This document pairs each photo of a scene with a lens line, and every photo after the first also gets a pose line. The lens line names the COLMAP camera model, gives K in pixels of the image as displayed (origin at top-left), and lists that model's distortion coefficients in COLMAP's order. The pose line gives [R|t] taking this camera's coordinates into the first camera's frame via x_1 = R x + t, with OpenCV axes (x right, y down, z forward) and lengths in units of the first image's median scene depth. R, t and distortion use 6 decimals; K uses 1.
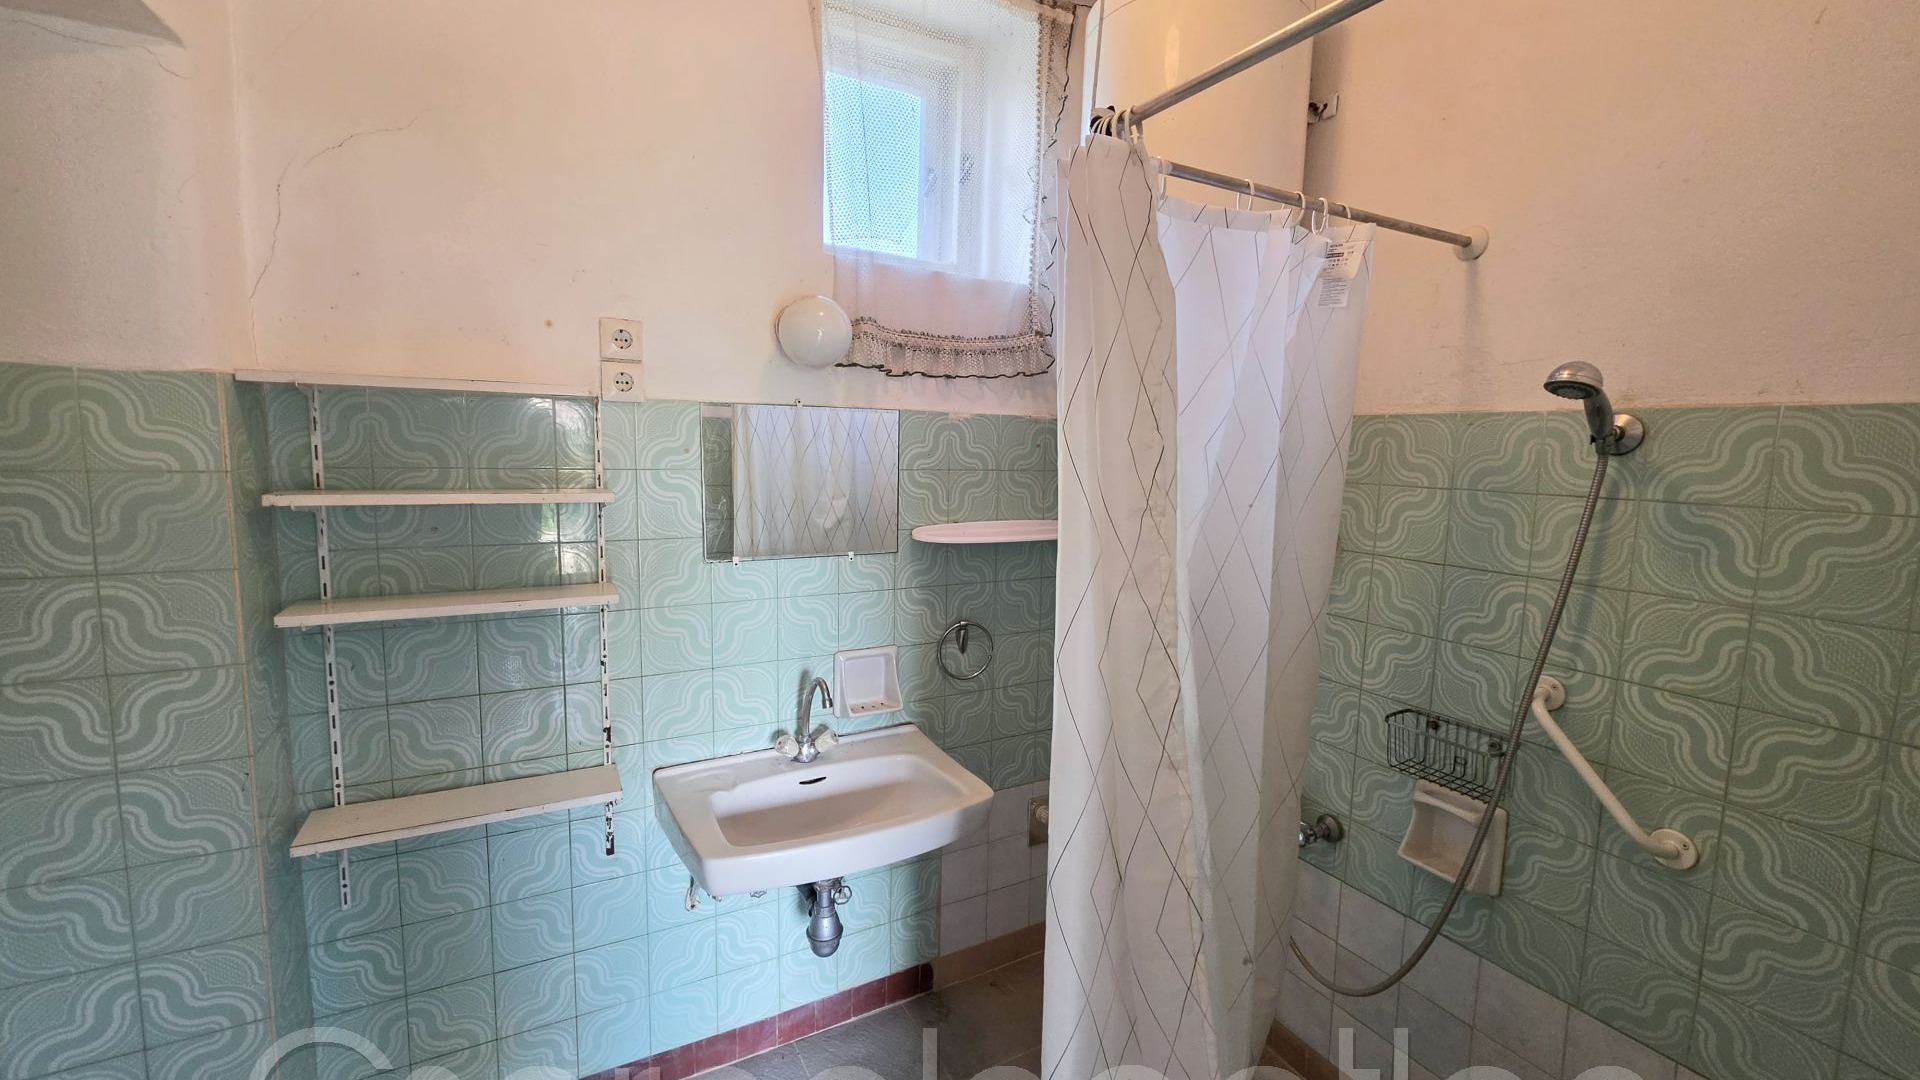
lens RADIAL K [[780.6, 0, 957.1], [0, 780.6, 533.6], [0, 0, 1]] dist [-0.000433, -0.000132]
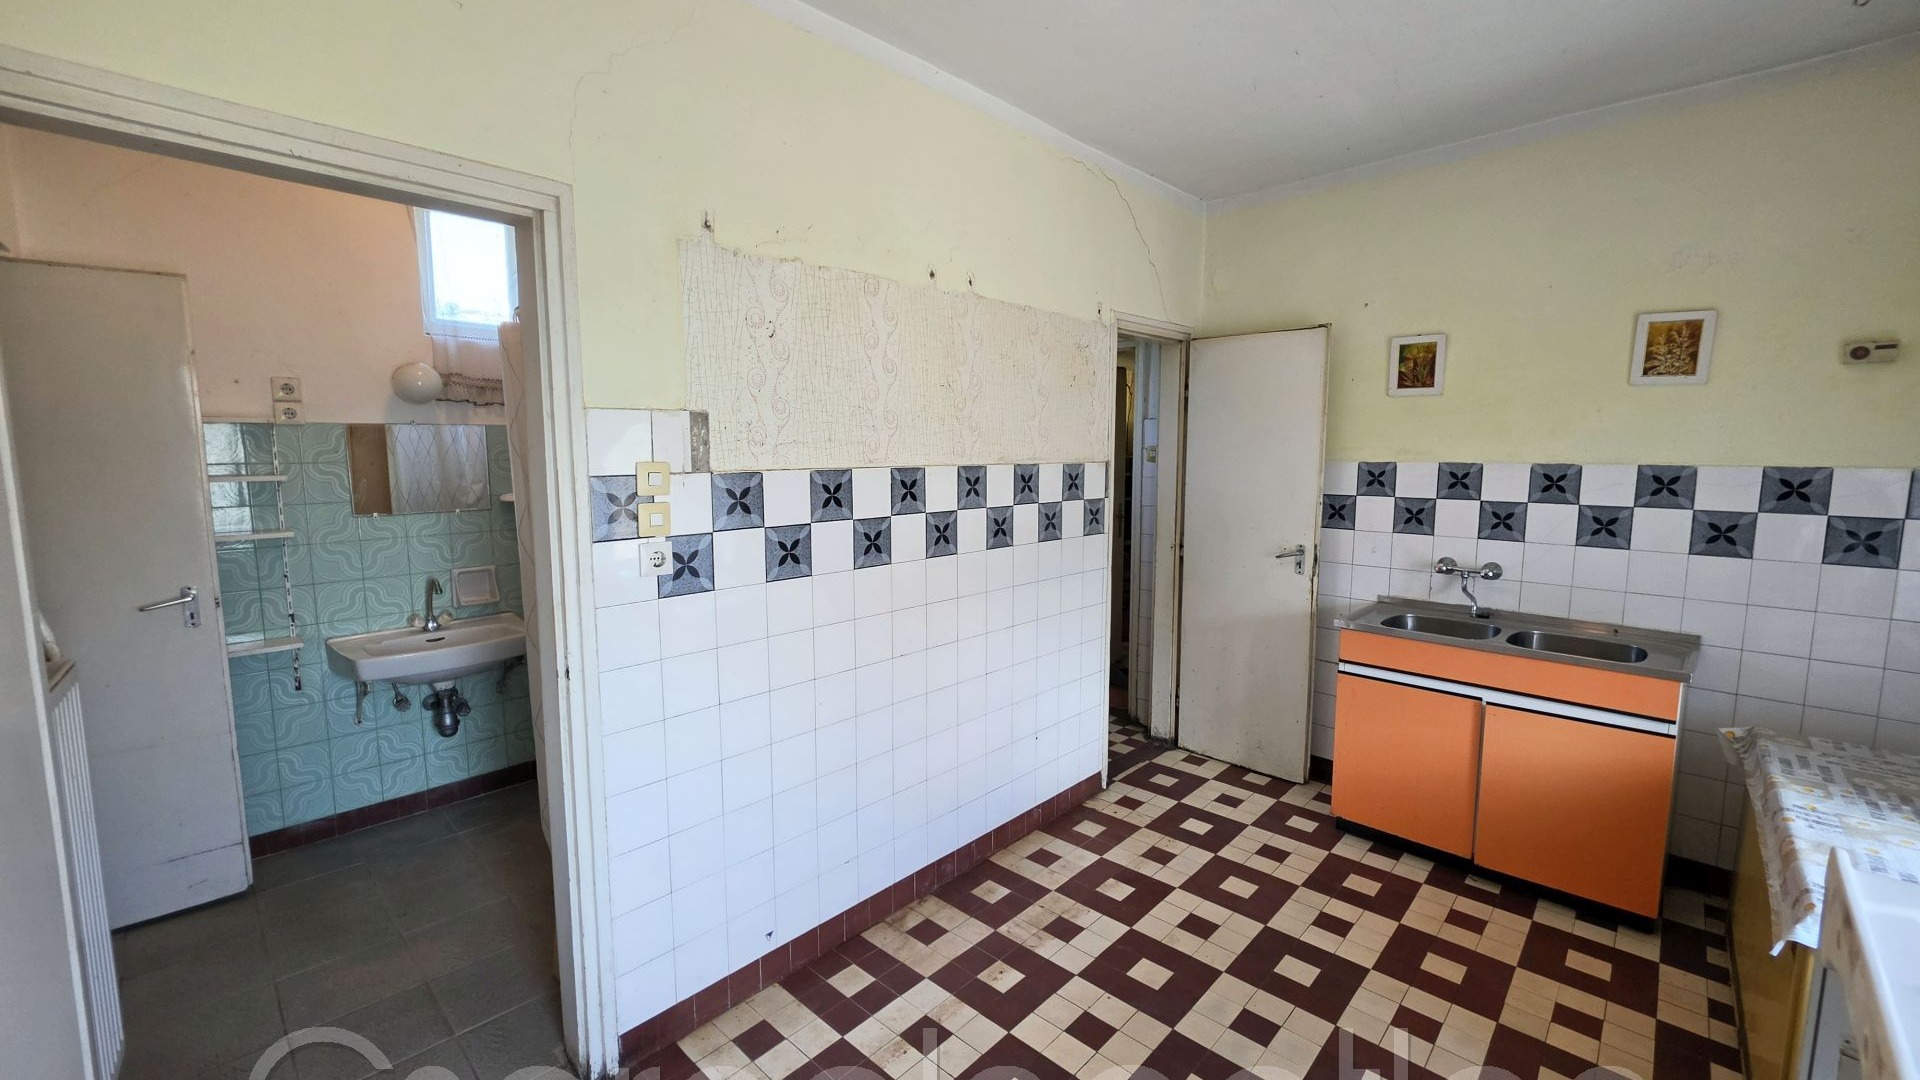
lens RADIAL K [[780.6, 0, 957.1], [0, 780.6, 533.6], [0, 0, 1]] dist [-0.000433, -0.000132]
pose [[0.955593, -0.055247, 0.289464, 0.439768], [0.053669, 0.998469, 0.013392, 0.120721], [-0.289761, 0.002738, 0.957095, -1.011262]]
